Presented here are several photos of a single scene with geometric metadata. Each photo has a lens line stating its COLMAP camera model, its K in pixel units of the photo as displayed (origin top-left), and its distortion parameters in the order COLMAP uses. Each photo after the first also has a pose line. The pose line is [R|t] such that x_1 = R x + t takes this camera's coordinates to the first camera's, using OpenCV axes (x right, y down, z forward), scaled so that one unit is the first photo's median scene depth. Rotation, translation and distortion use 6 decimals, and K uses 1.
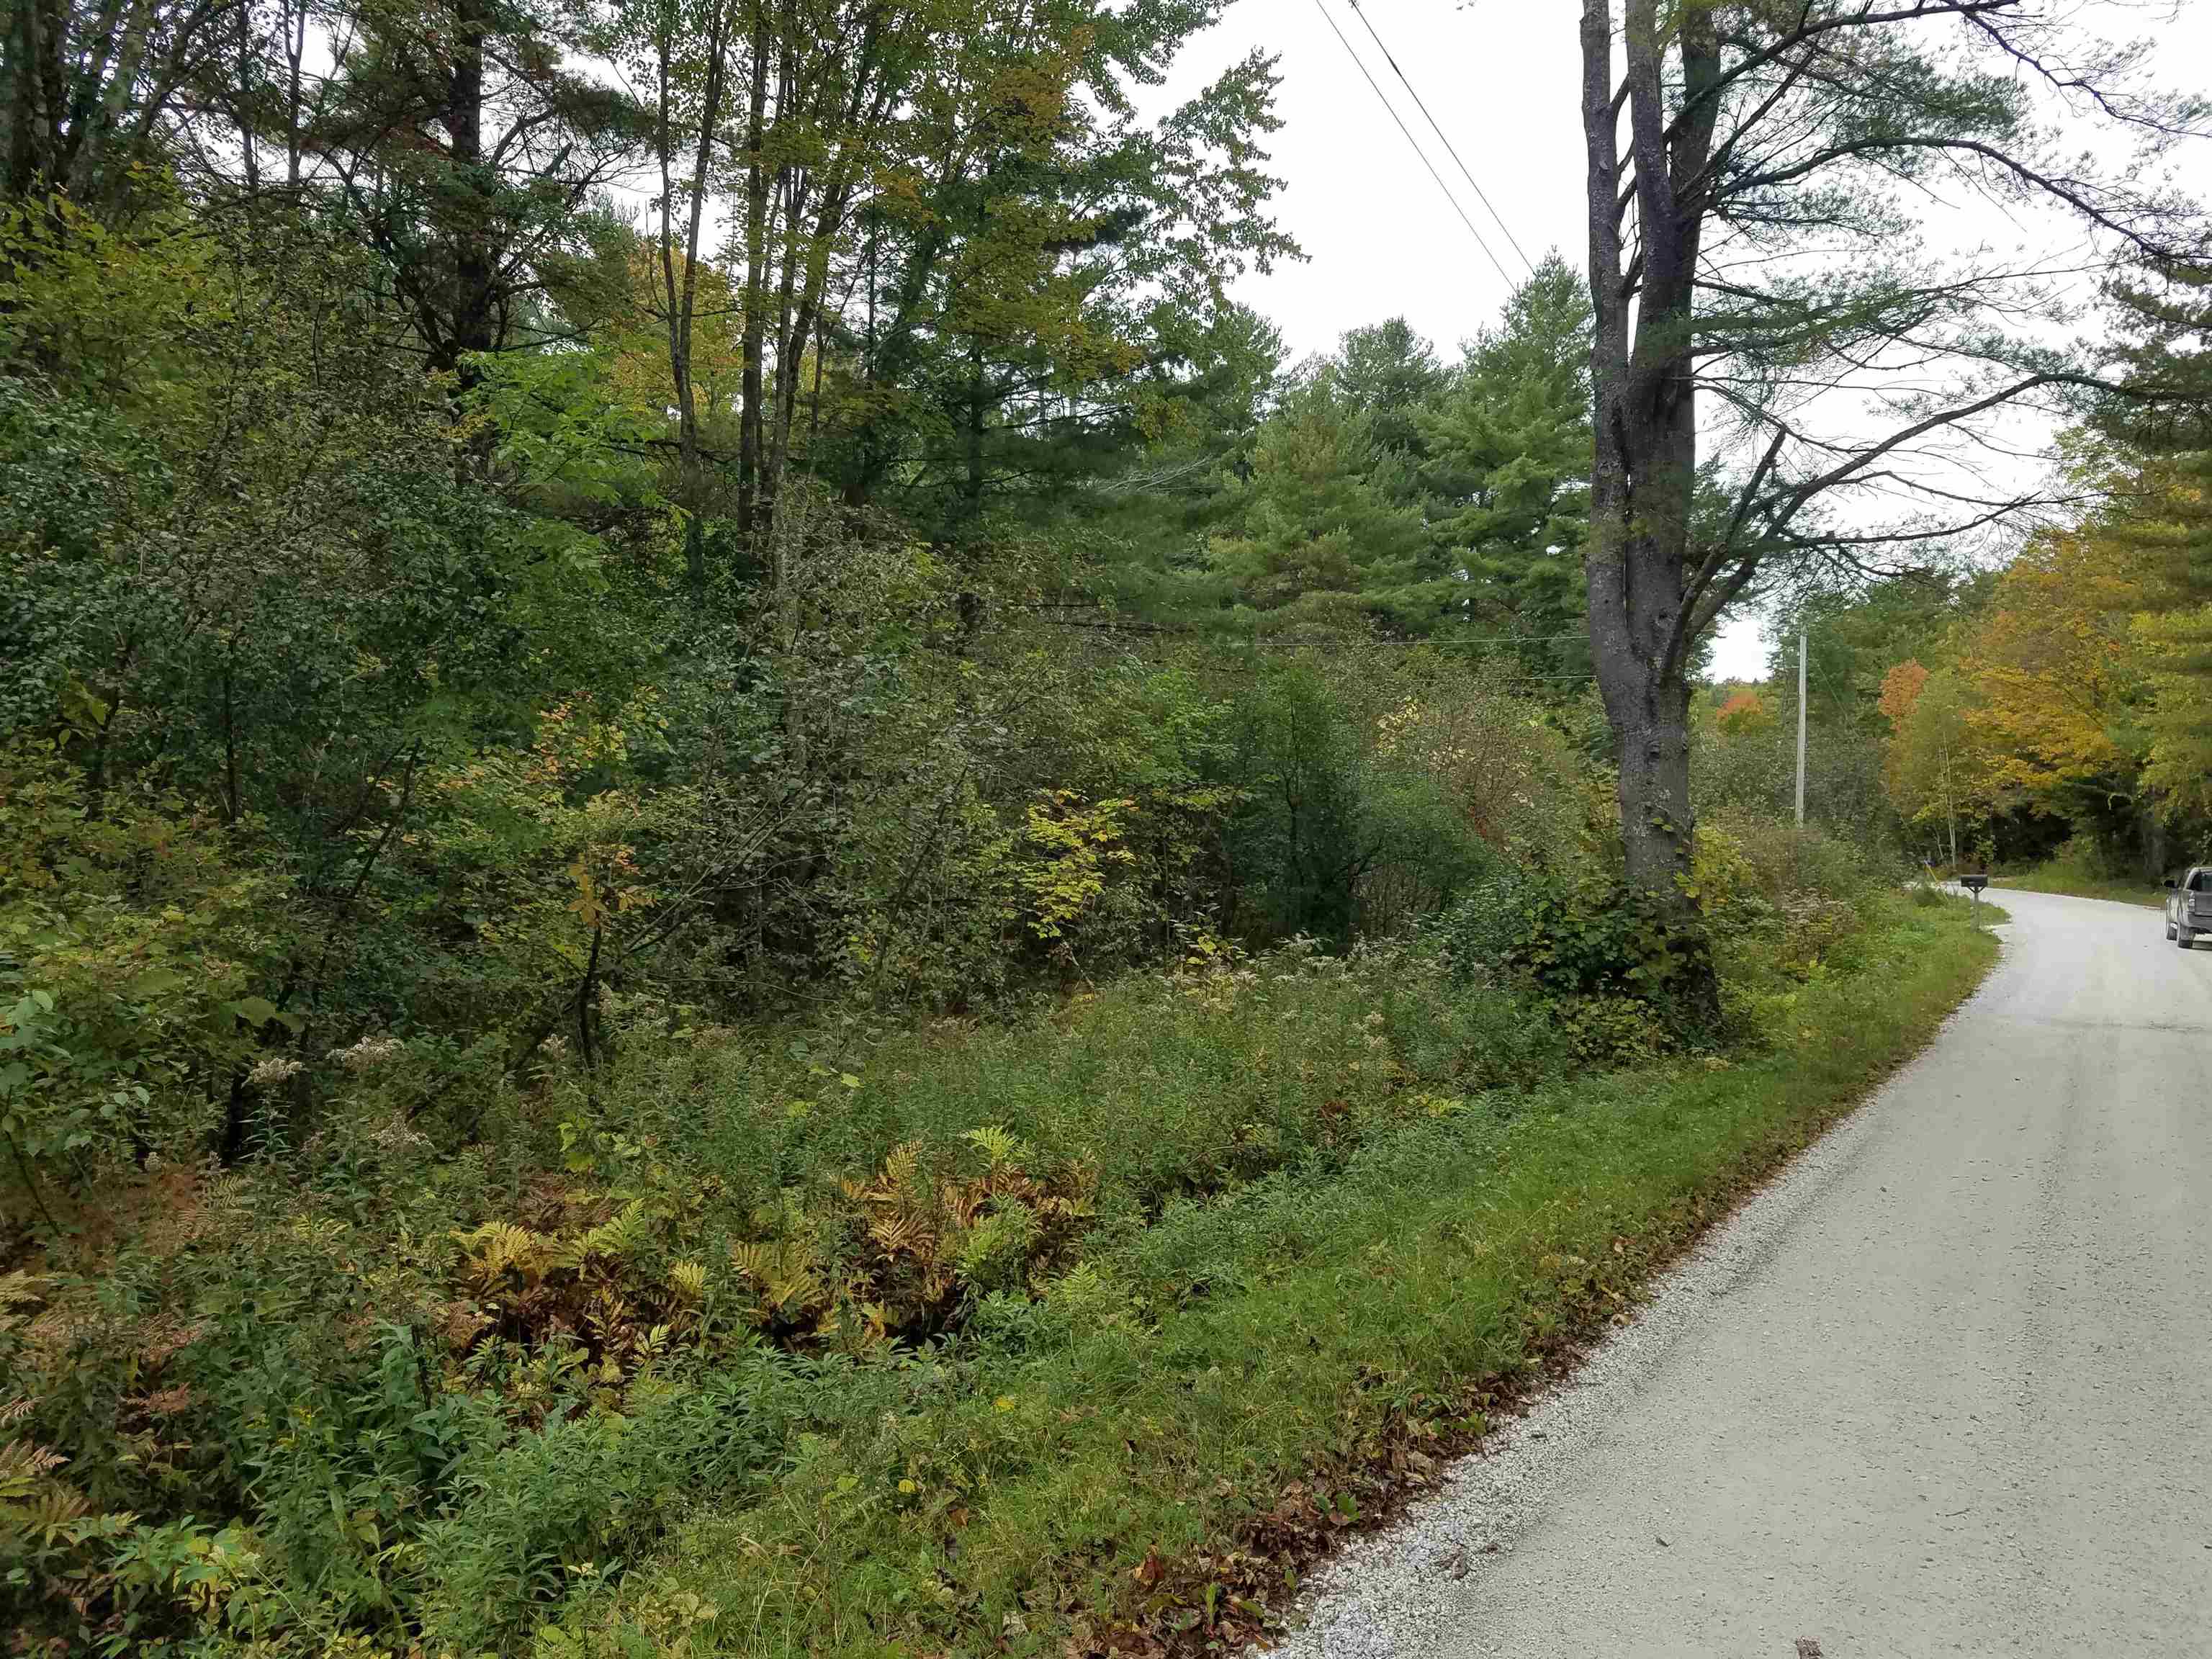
lens RADIAL K [[1687.0, 0, 1109.3], [0, 1687.0, 836.5], [0, 0, 1]] dist [0.029154, -0.001758]
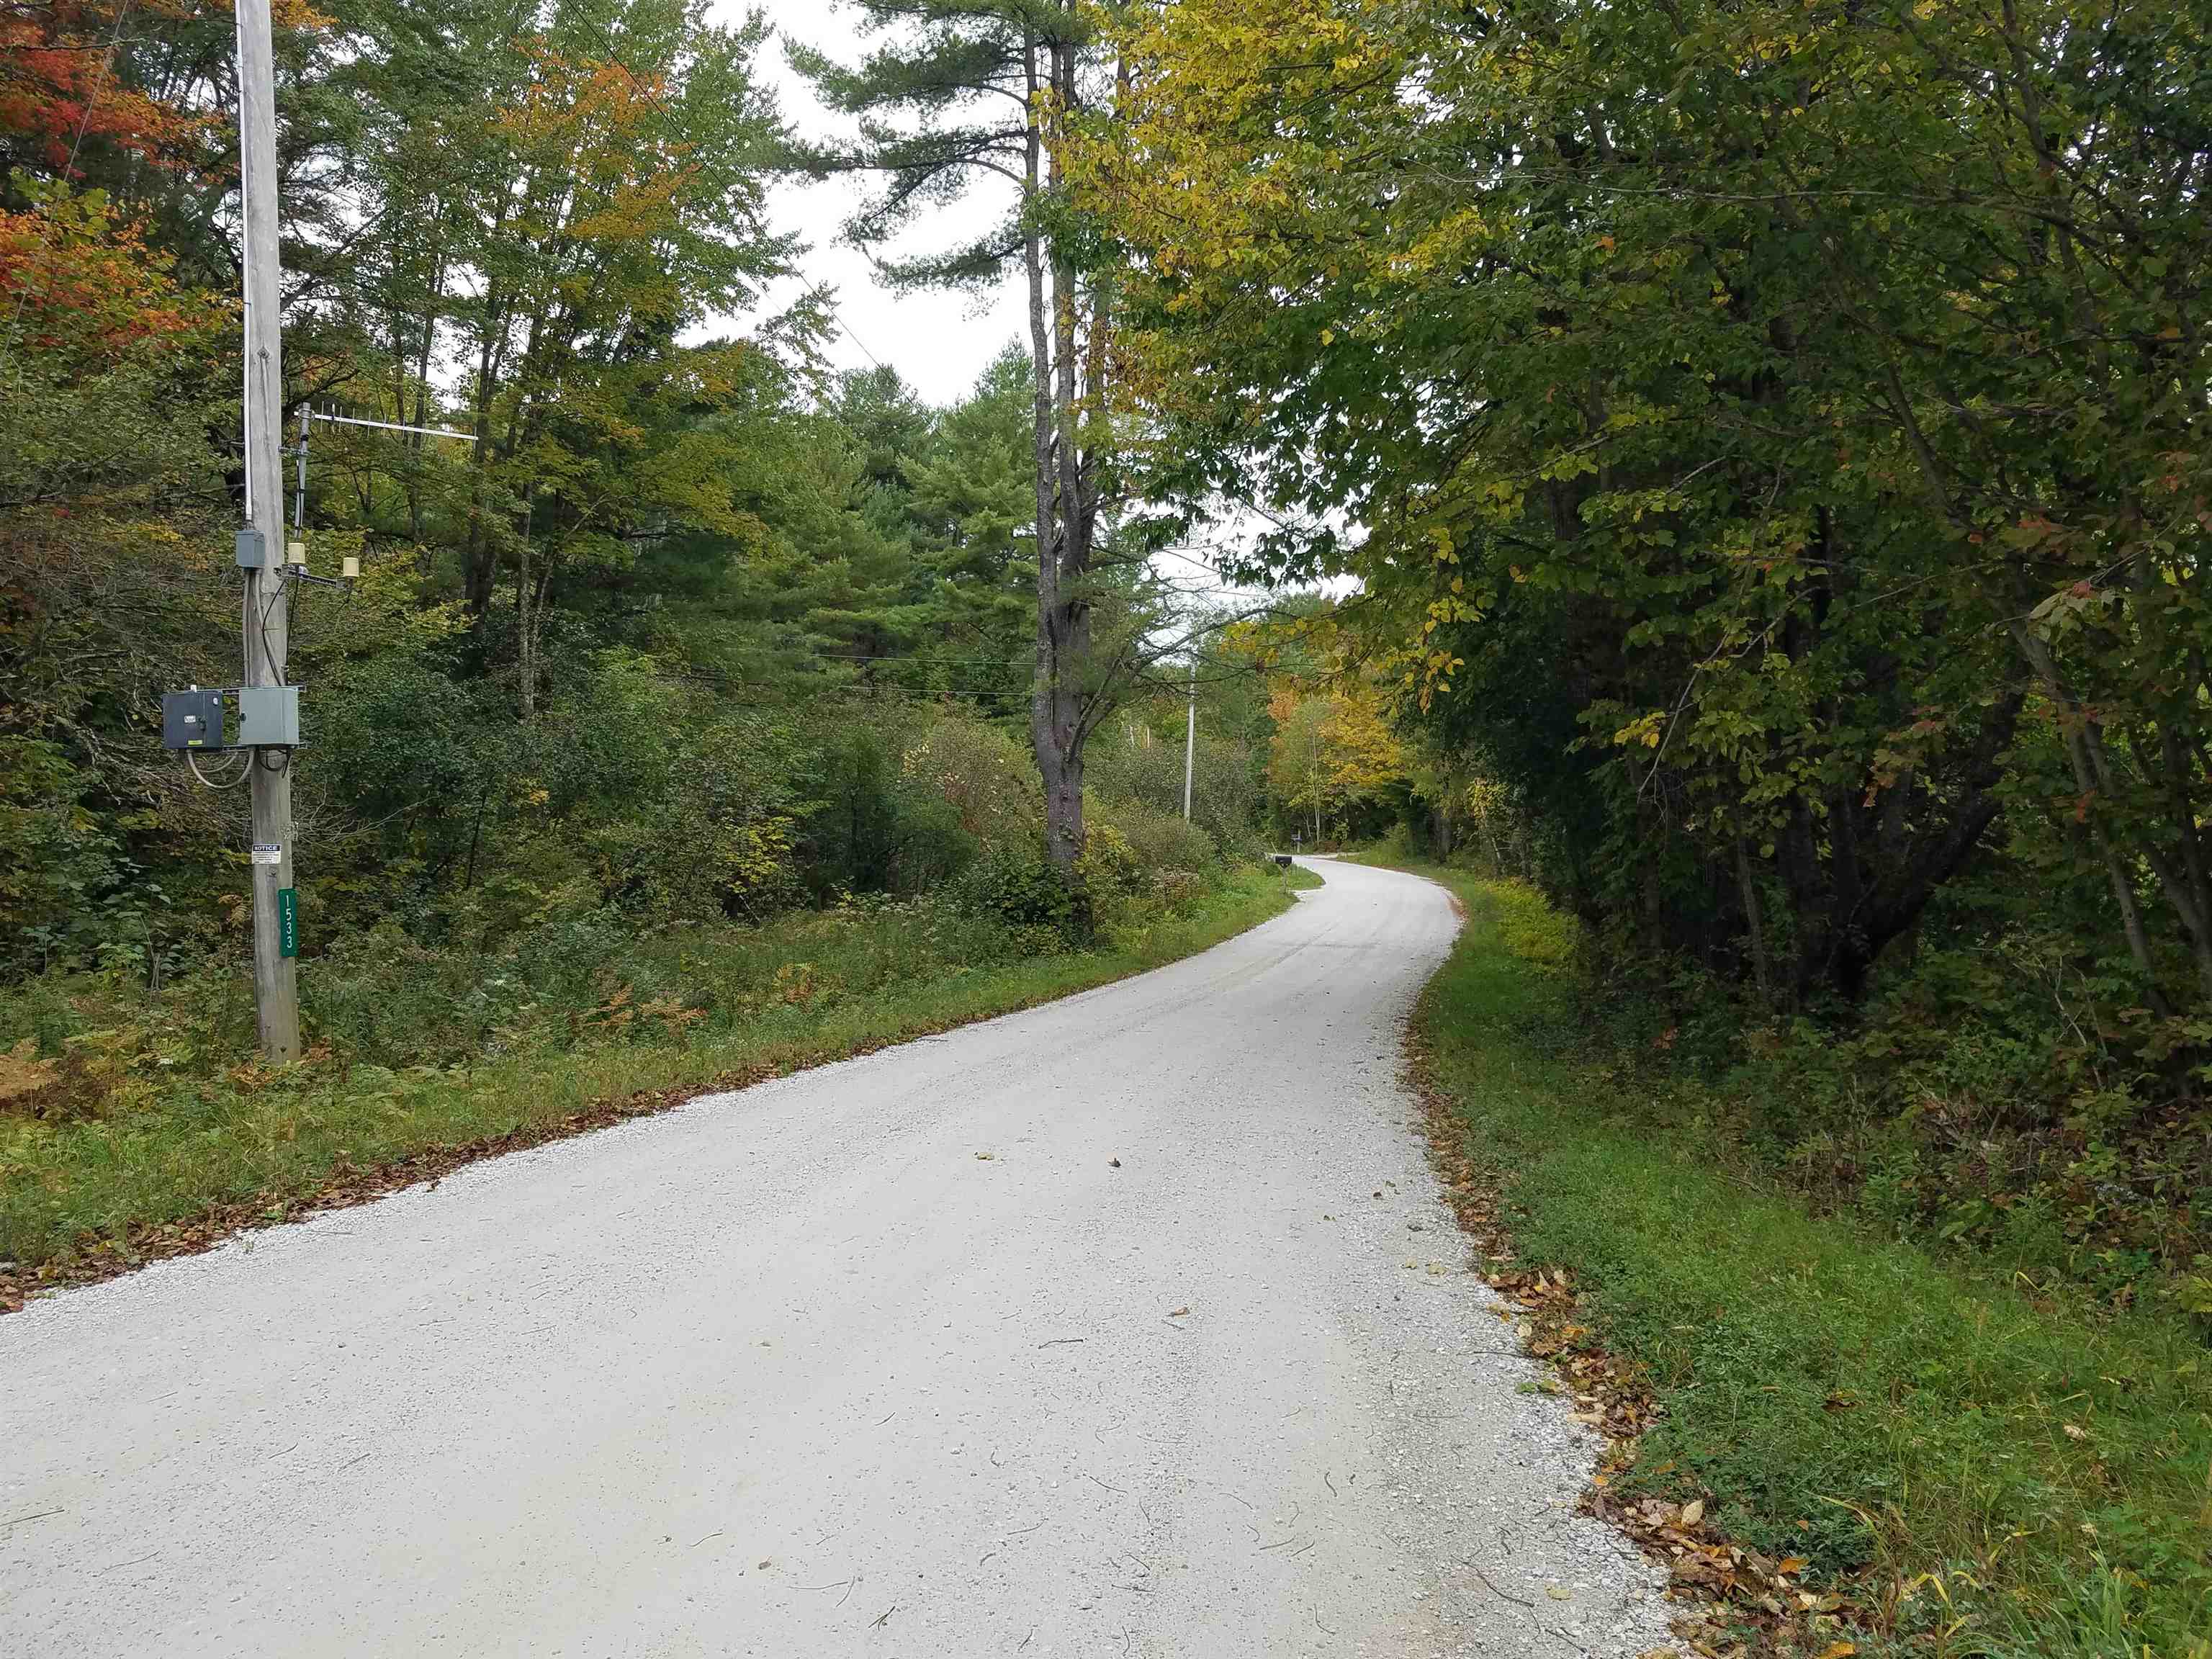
lens RADIAL K [[1687.0, 0, 1106.5], [0, 1687.0, 832.1], [0, 0, 1]] dist [0.029154, -0.001758]
pose [[0.950086, 0.017049, 0.311521, -0.119754], [-0.022968, 0.999618, 0.015343, -0.021620], [-0.311141, -0.021732, 0.950115, -0.437091]]
